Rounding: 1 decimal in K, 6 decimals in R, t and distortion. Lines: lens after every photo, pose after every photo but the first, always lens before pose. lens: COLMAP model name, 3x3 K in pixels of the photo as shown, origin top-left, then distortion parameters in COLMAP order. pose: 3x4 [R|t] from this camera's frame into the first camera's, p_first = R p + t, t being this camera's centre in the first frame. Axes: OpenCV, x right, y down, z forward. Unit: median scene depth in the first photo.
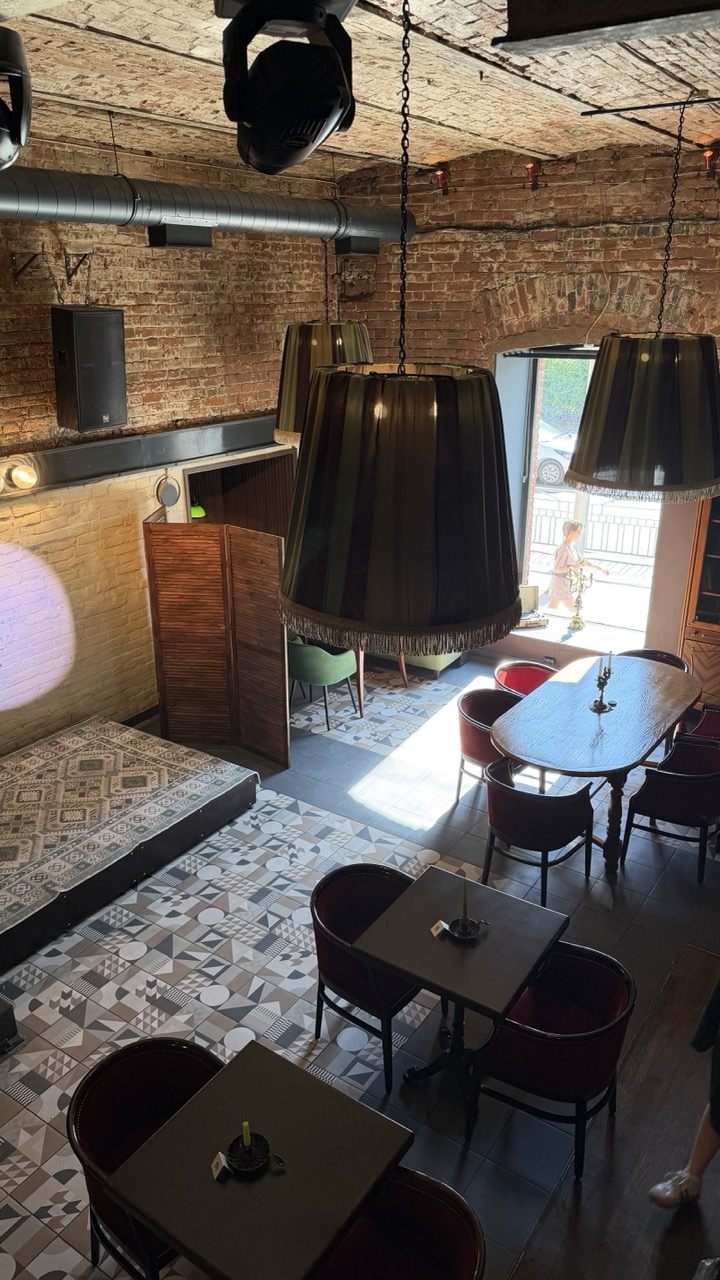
lens RADIAL K [[914.9, 0, 367.1], [0, 914.9, 638.4], [0, 0, 1]] dist [0.056105, -0.054404]
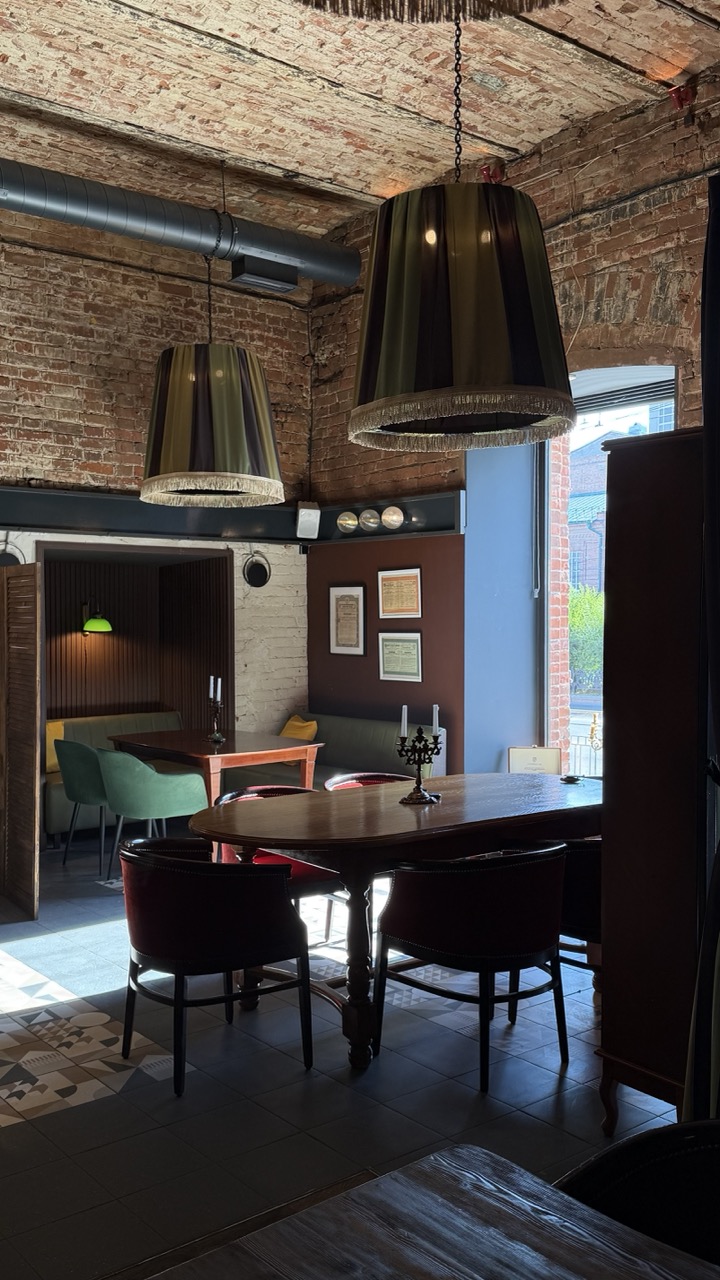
lens RADIAL K [[1097.5, 0, 359.9], [0, 1097.5, 644.4], [0, 0, 1]] dist [0.061227, -0.035351]
pose [[0.959268, 0.007763, -0.282389, 0.344914], [-0.097078, 0.947804, -0.303715, 0.165806], [0.265292, 0.318758, 0.909952, 0.251036]]
